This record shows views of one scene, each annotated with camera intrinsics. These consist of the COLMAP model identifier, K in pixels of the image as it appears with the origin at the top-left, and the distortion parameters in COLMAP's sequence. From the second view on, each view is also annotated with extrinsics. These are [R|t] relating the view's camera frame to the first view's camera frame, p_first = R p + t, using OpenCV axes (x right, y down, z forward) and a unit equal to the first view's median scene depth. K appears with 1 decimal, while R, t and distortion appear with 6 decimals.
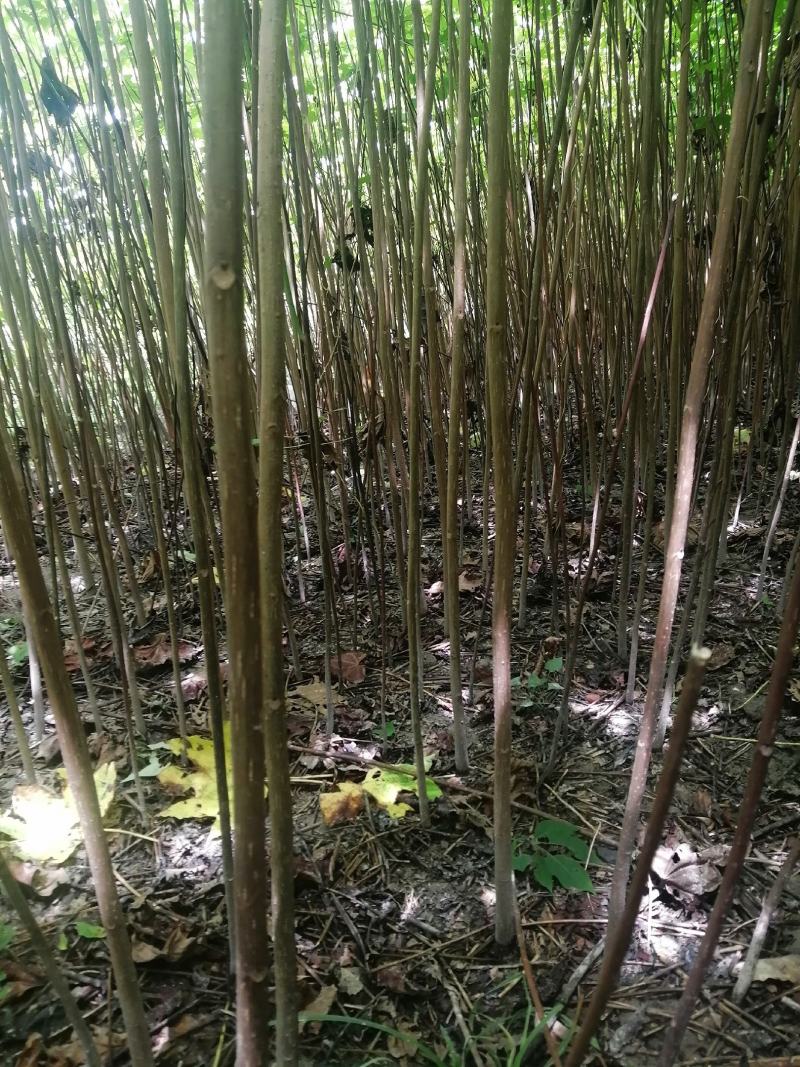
lens RADIAL K [[832.9, 0, 397.3], [0, 832.9, 530.1], [0, 0, 1]] dist [-0.024407, 0.016133]
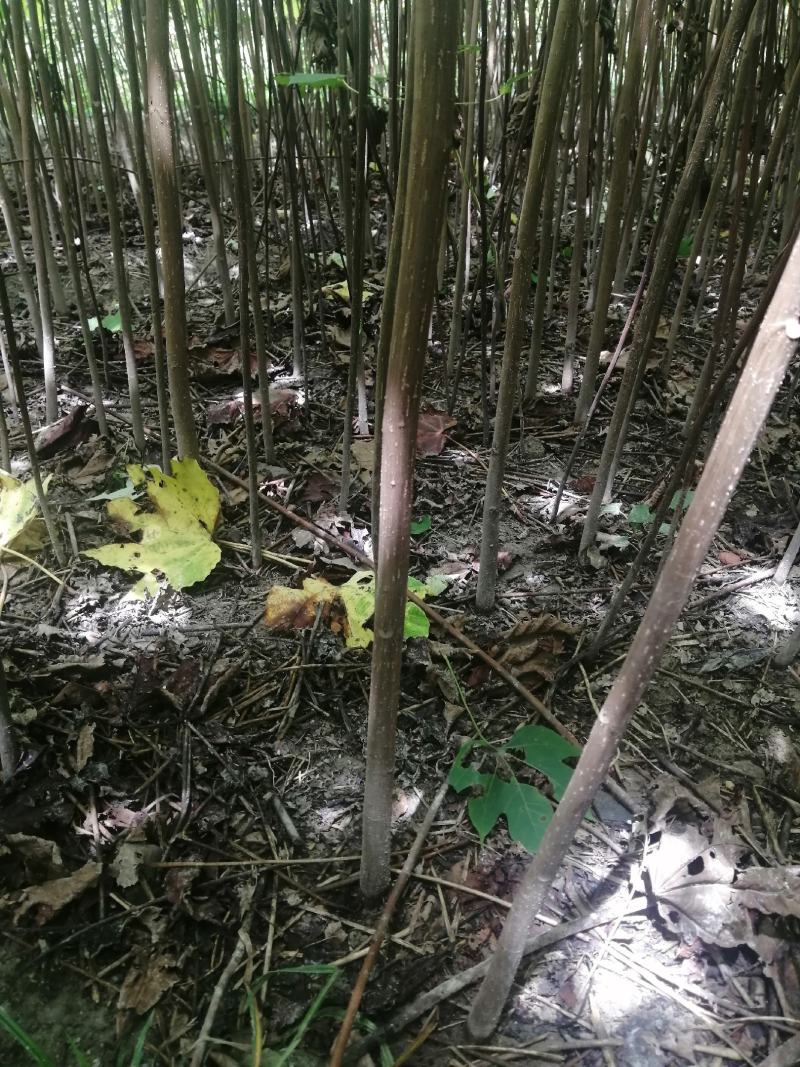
lens RADIAL K [[832.9, 0, 407.8], [0, 832.9, 546.3], [0, 0, 1]] dist [-0.024407, 0.016133]
pose [[0.934266, 0.270518, -0.232308, 0.185466], [-0.186711, 0.926176, 0.327624, 0.023217], [0.303786, -0.262713, 0.915803, 0.383351]]
